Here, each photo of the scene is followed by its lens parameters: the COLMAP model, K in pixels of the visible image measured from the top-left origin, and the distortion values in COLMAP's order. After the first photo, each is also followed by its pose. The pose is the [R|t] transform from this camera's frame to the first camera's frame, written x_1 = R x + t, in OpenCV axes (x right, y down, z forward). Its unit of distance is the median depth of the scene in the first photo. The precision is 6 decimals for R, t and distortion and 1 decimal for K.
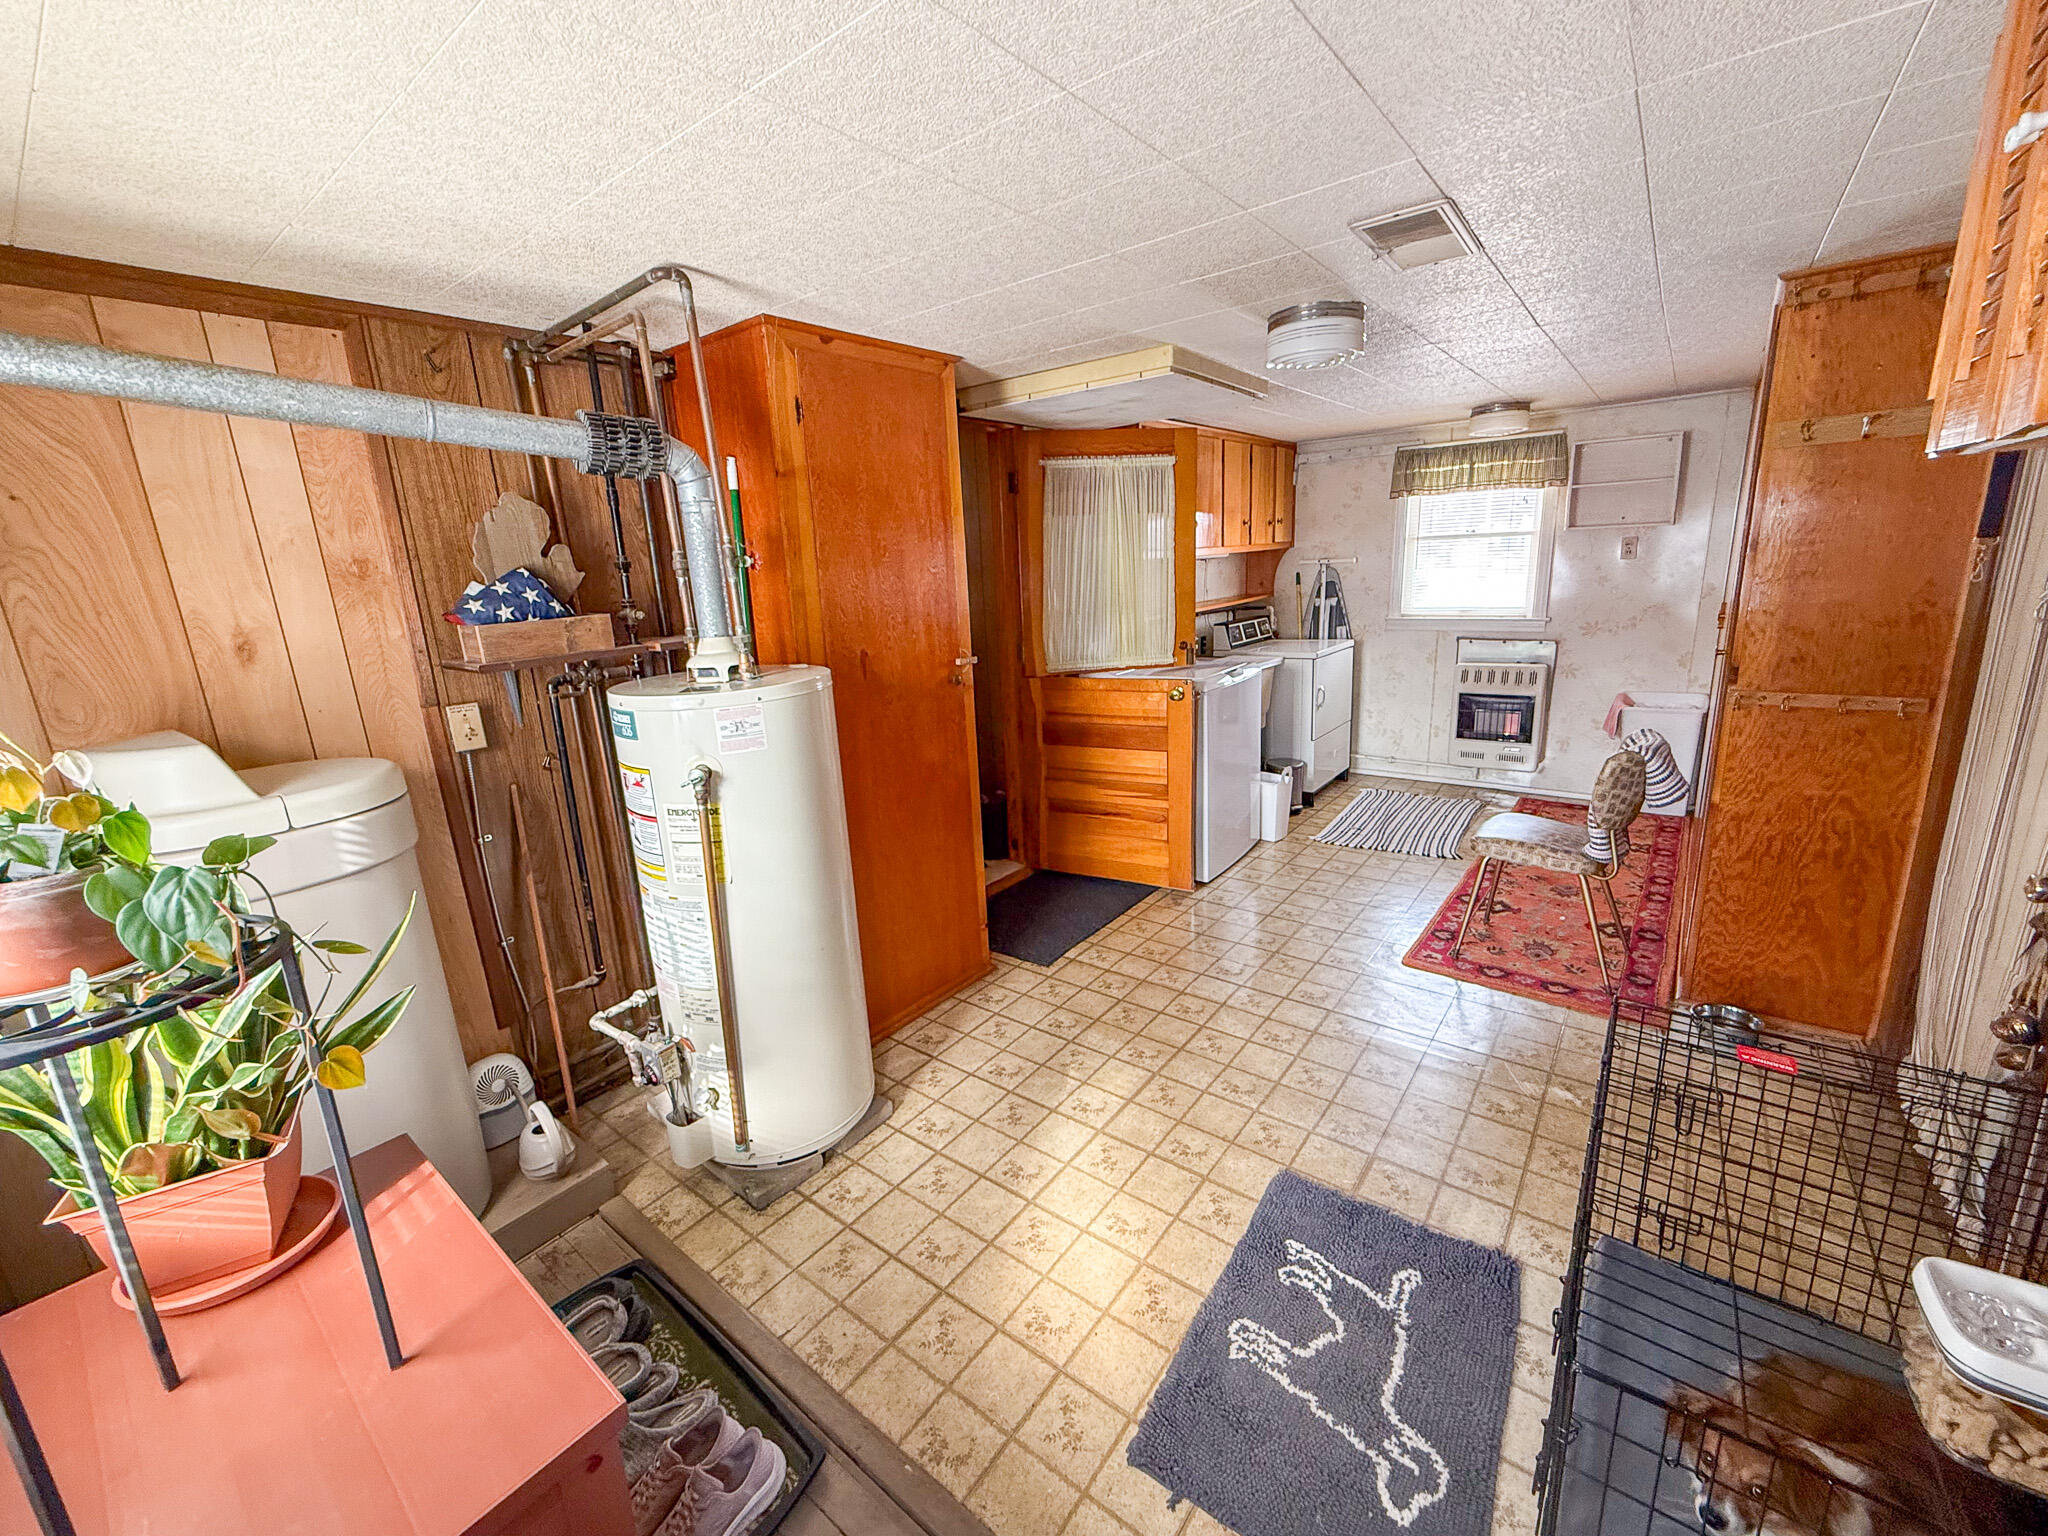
lens RADIAL K [[839.9, 0, 1024.0], [0, 839.9, 768.0], [0, 0, 1]] dist [-0.002083, -0.000056]
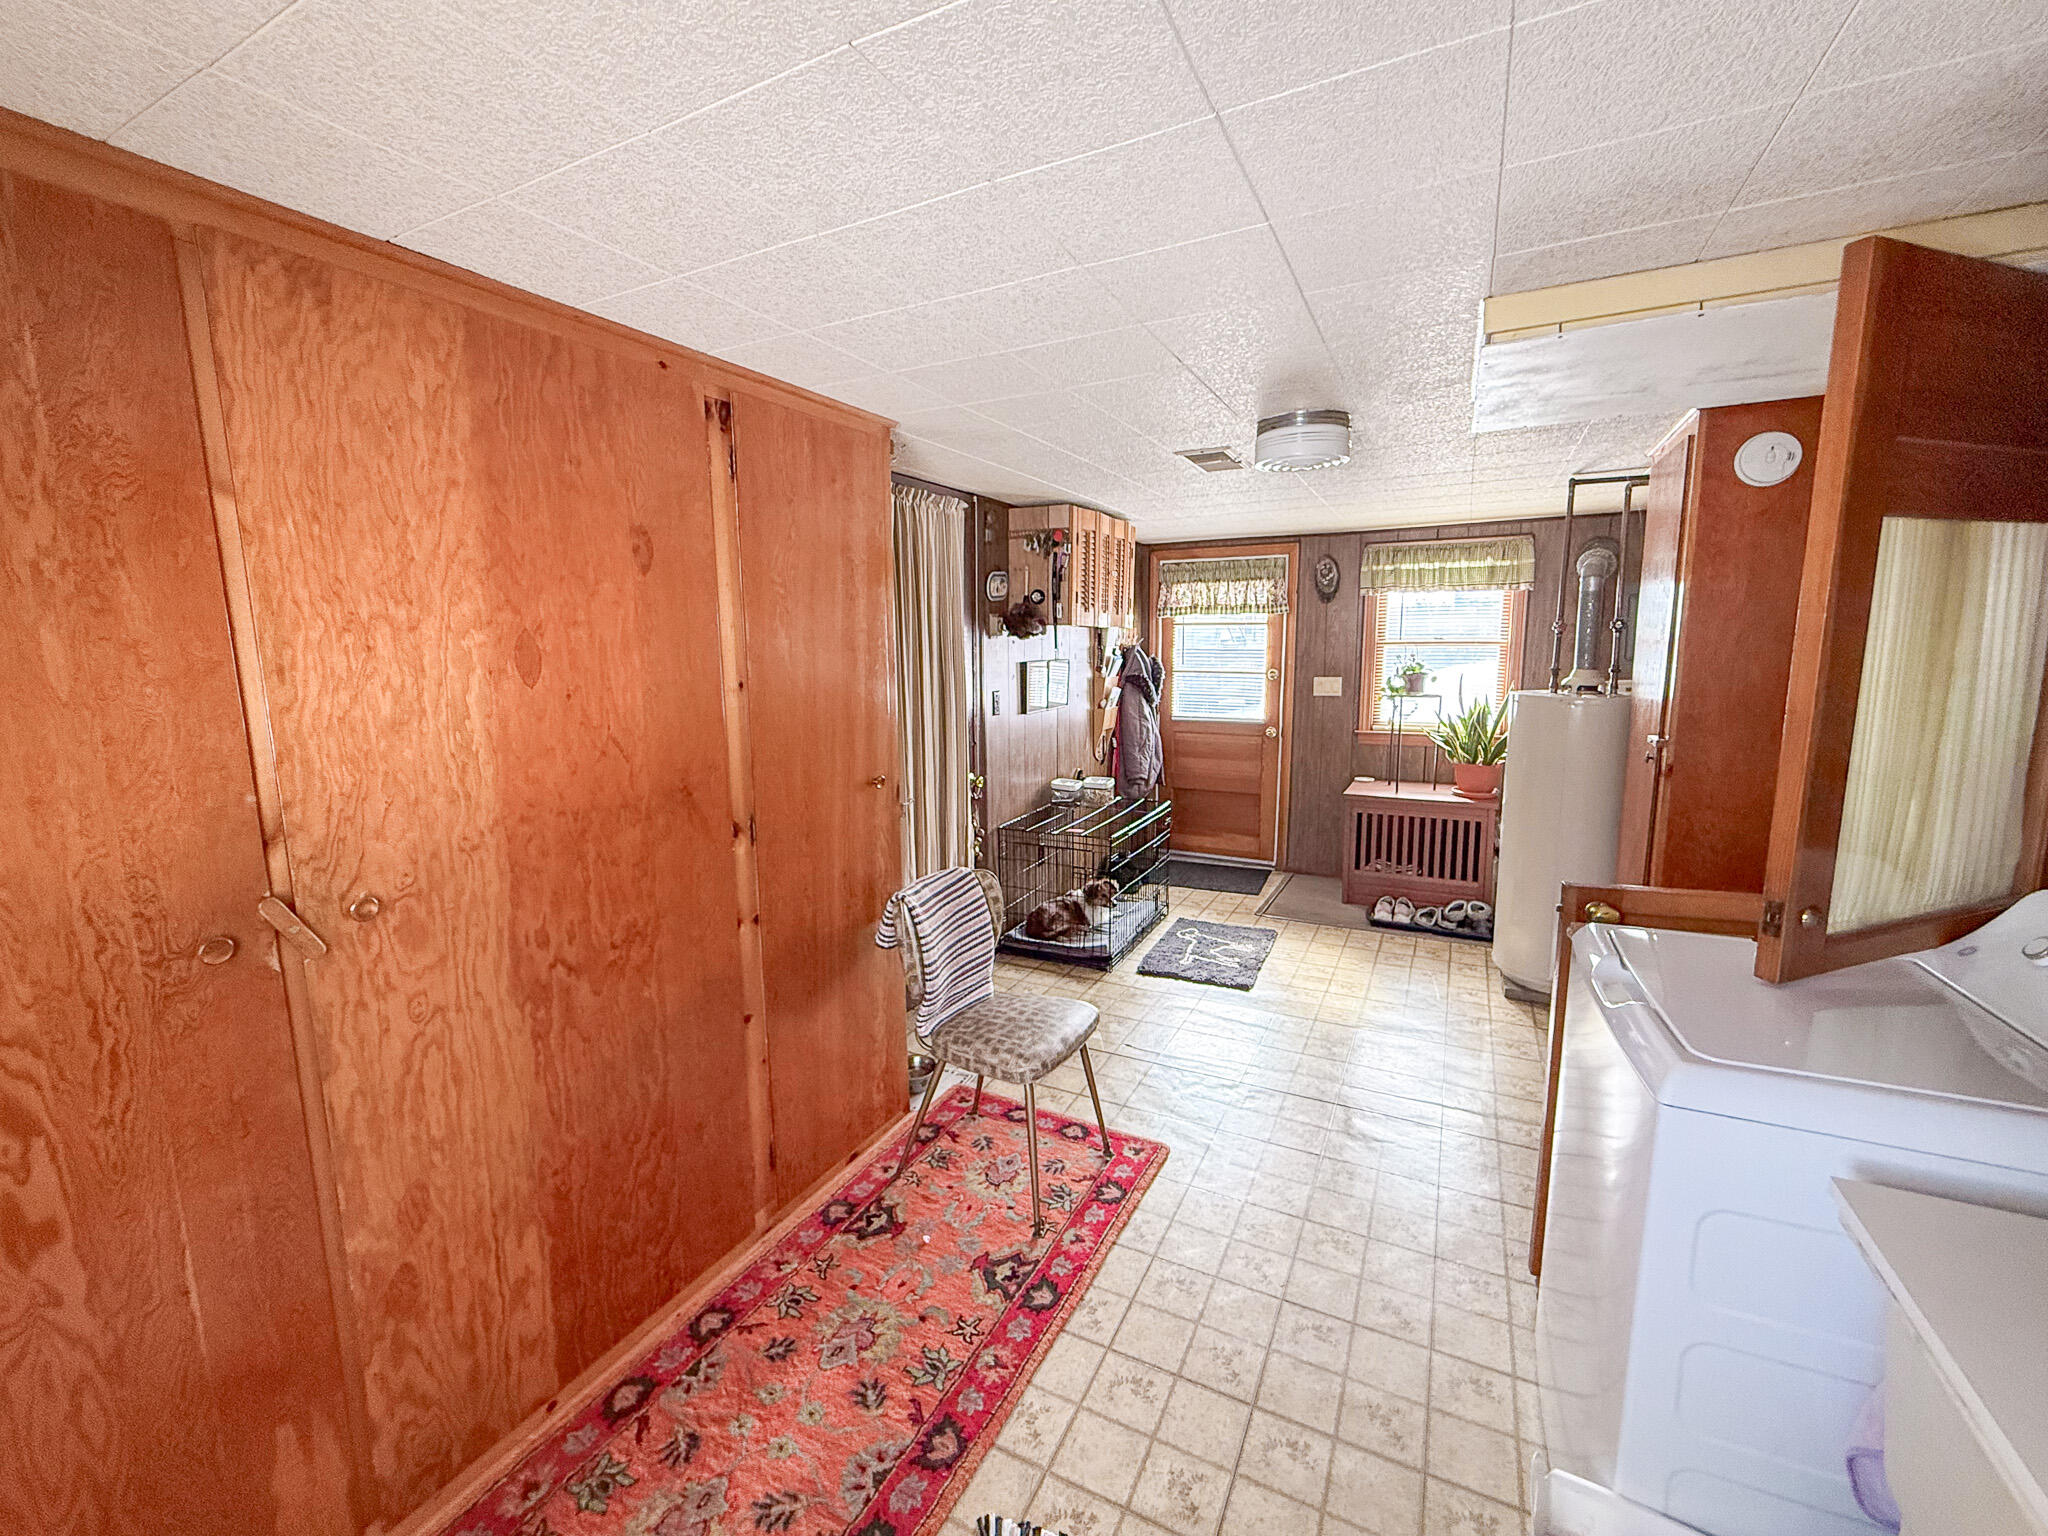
lens RADIAL K [[839.9, 0, 1024.0], [0, 839.9, 768.0], [0, 0, 1]] dist [-0.002083, -0.000056]
pose [[-0.981449, 0.093521, -0.167368, 0.657572], [0.021450, 0.921043, 0.388871, -0.412119], [0.190521, 0.378067, -0.905962, 1.495481]]
